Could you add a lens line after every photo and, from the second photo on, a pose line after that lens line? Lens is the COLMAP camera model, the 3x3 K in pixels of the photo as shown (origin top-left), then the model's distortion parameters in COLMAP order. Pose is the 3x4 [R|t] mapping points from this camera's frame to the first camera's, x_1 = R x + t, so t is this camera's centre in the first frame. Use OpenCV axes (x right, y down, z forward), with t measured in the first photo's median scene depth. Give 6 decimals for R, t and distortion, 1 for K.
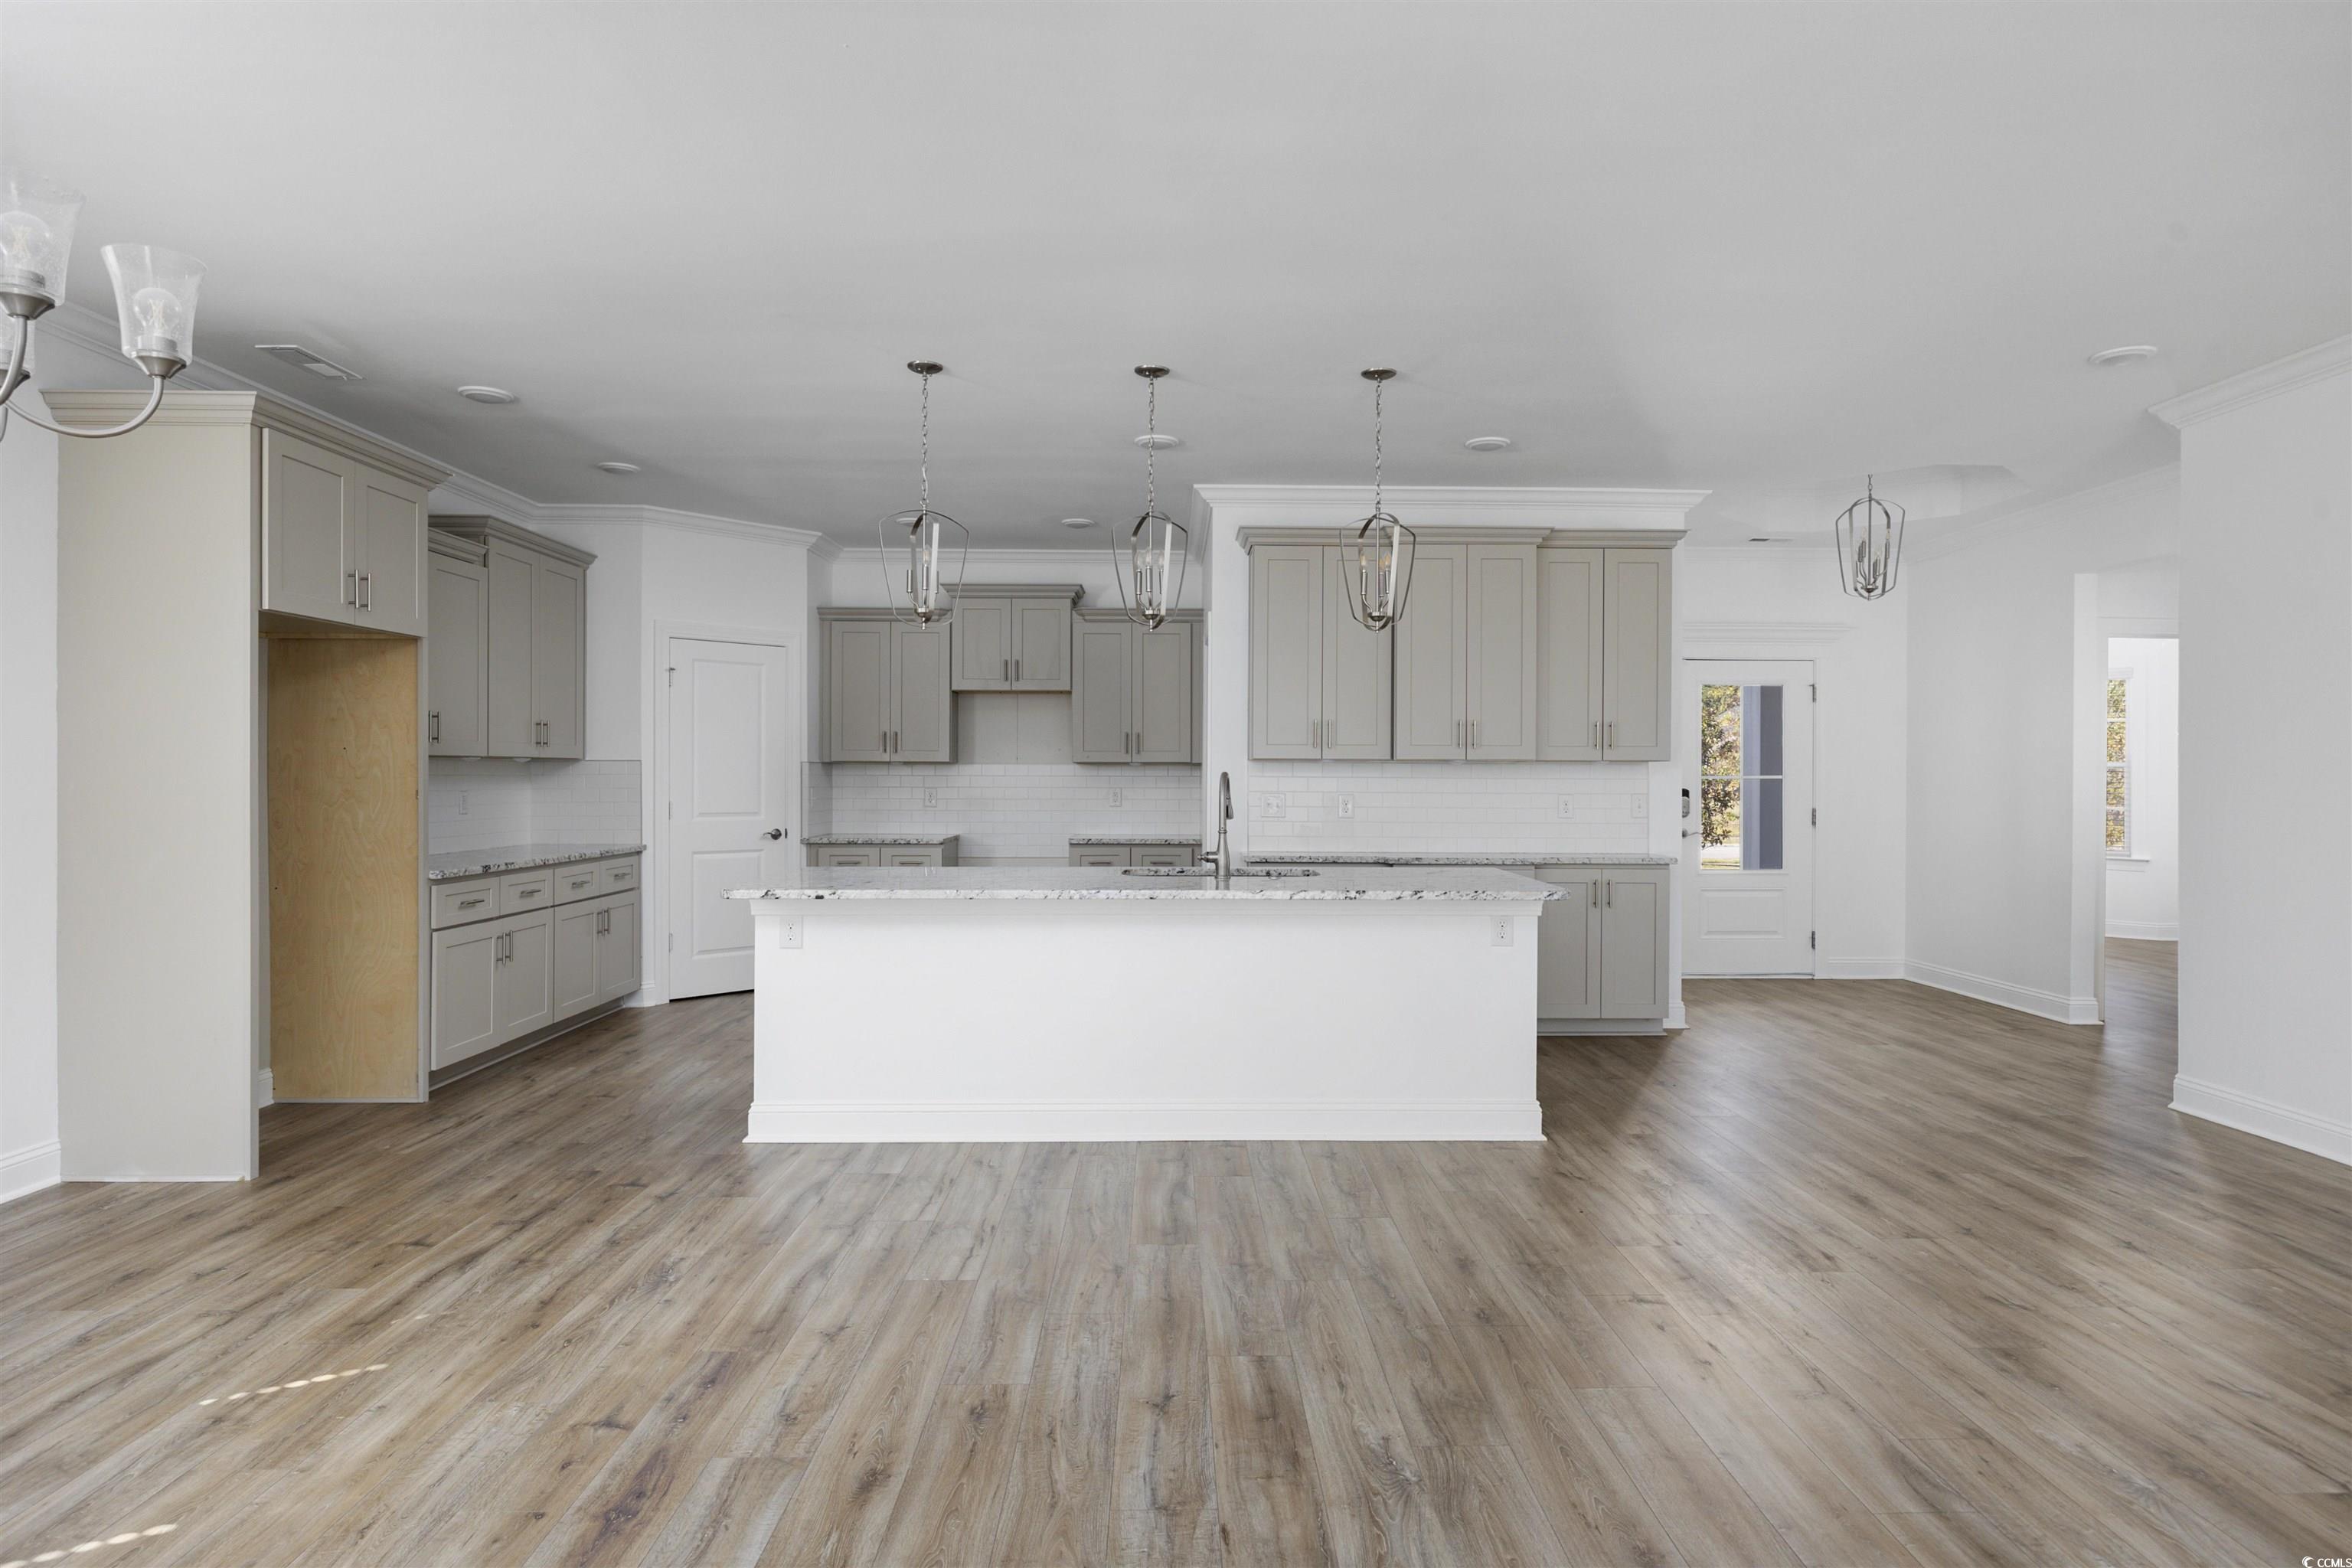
lens RADIAL K [[1288.6, 0, 1176.0], [0, 1288.6, 784.0], [0, 0, 1]] dist [-0.004937, -0.003269]
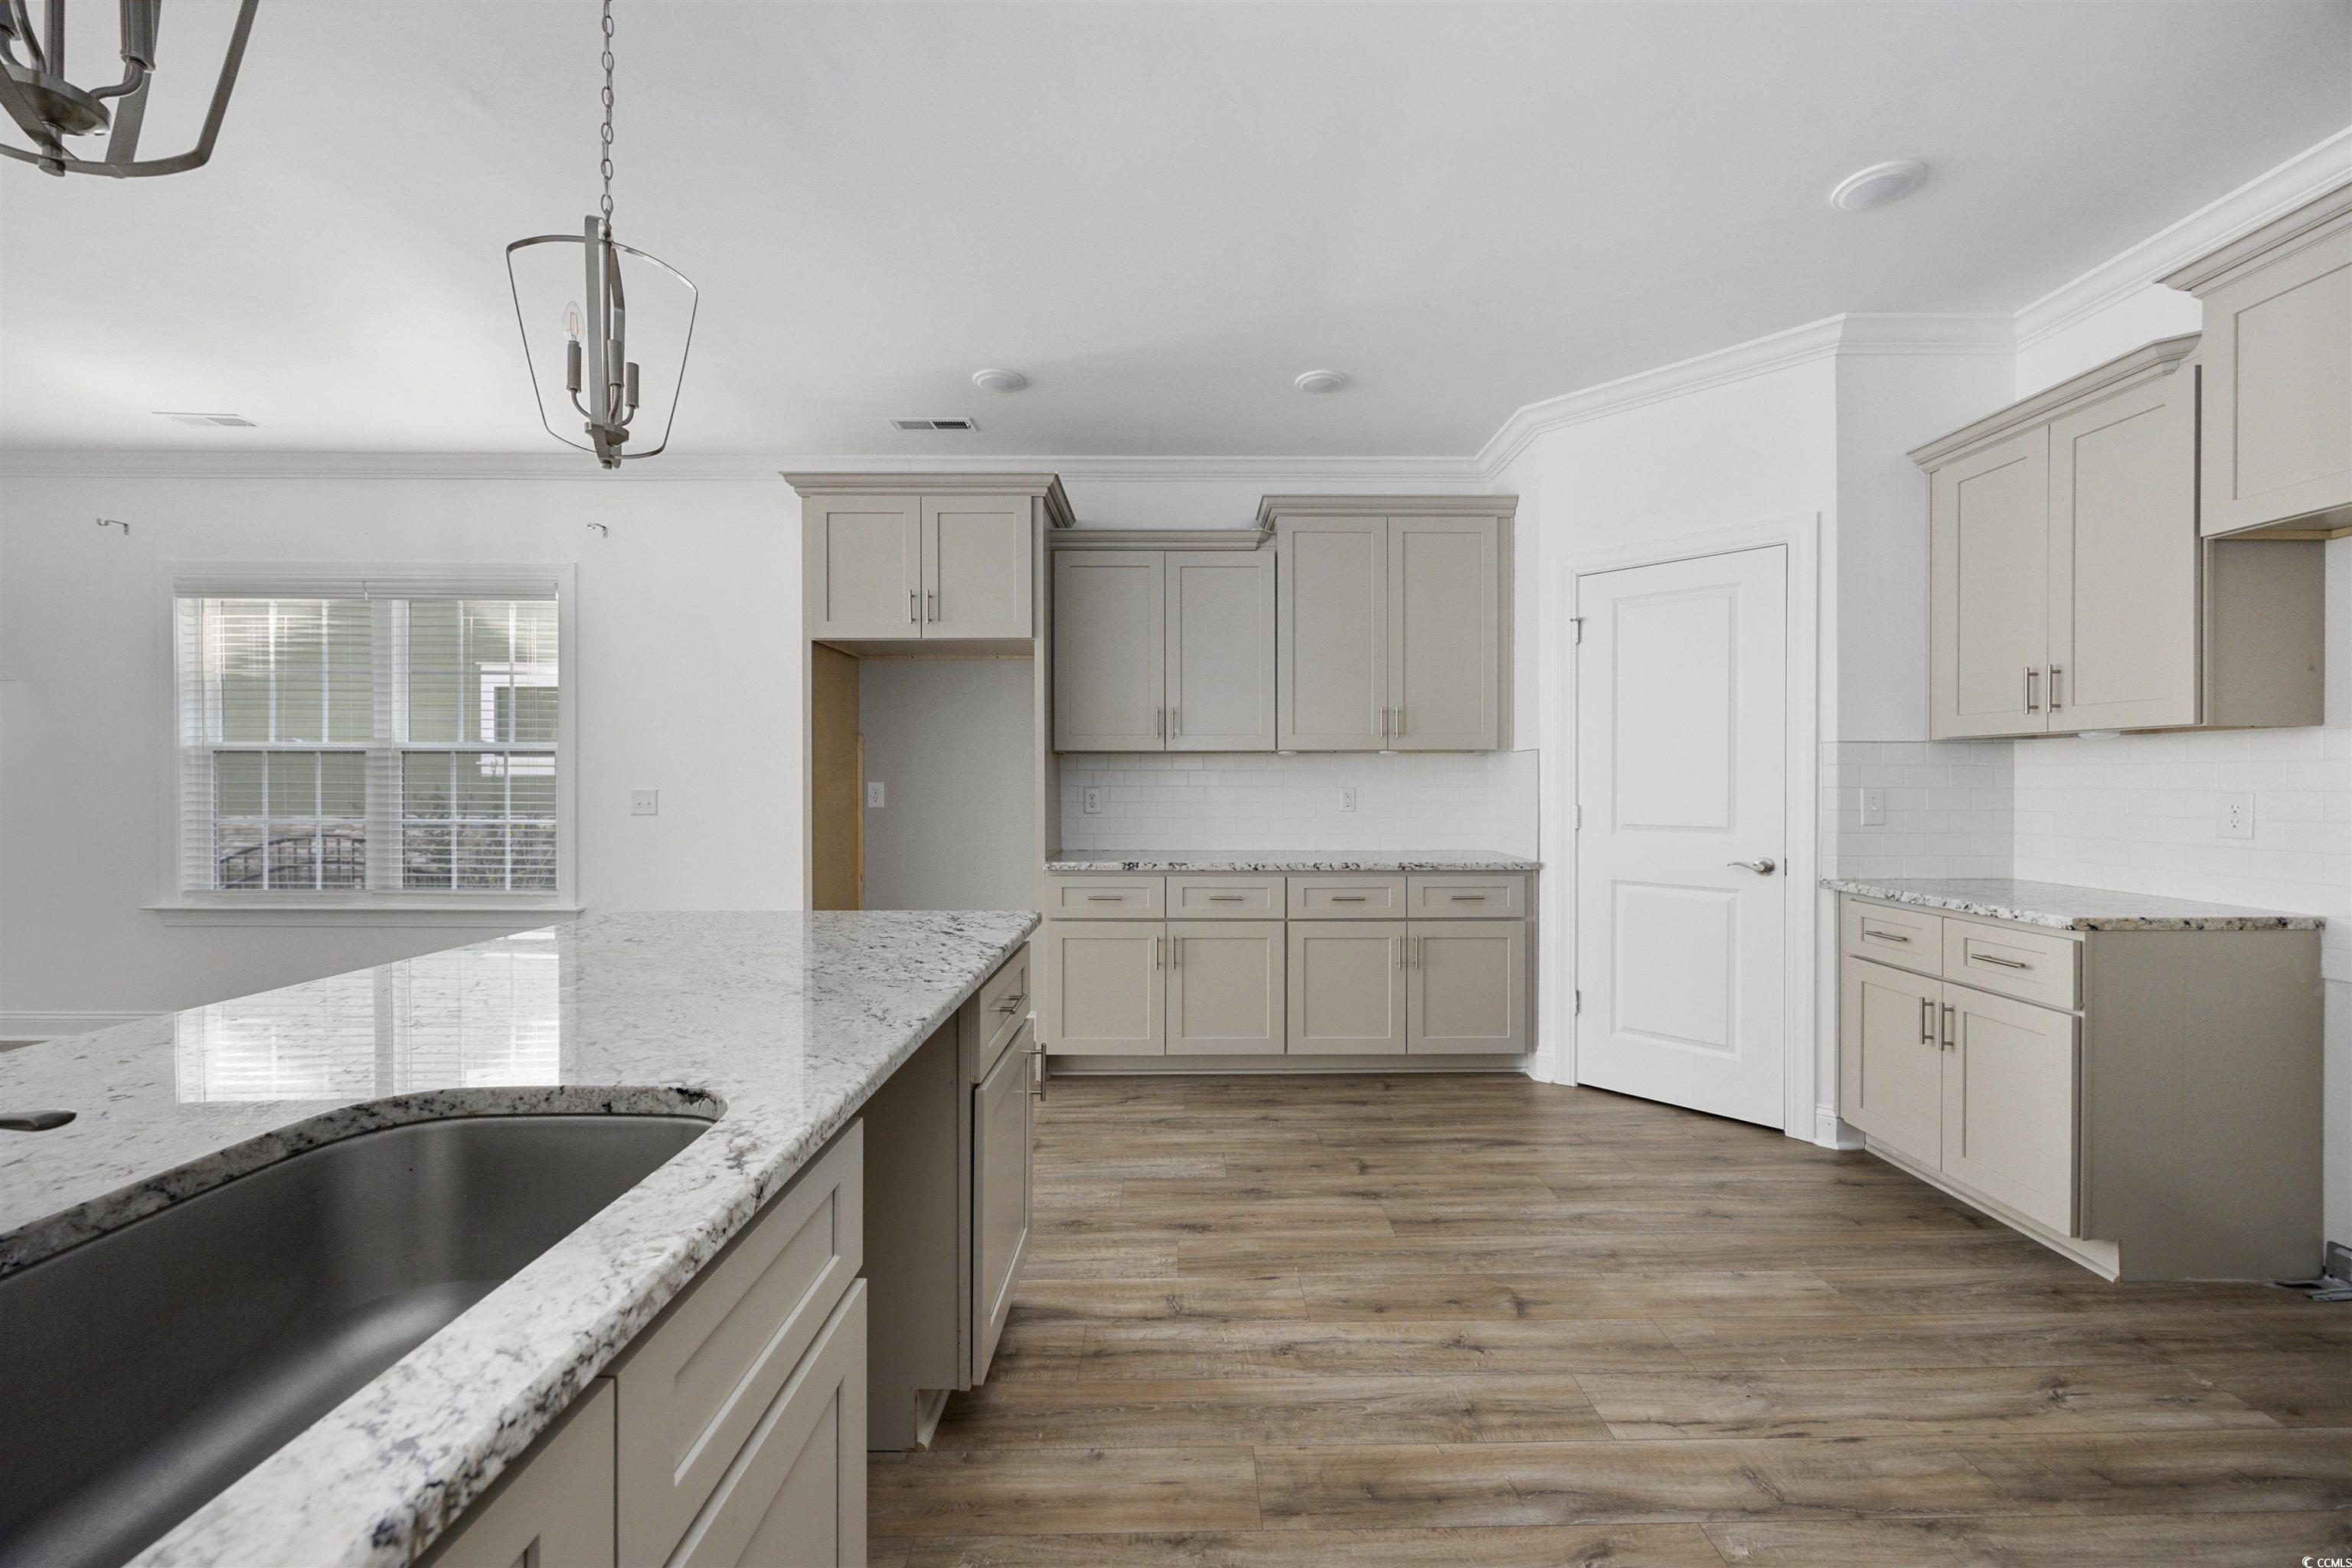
lens RADIAL K [[915.0, 0, 1193.7], [0, 915.0, 776.5], [0, 0, 1]] dist [0.001986, -0.000126]
pose [[0.022963, 0.011919, -0.999665, 0.022819], [0.001060, 0.999928, 0.011947, -0.001475], [0.999736, -0.001334, 0.022949, 0.168145]]
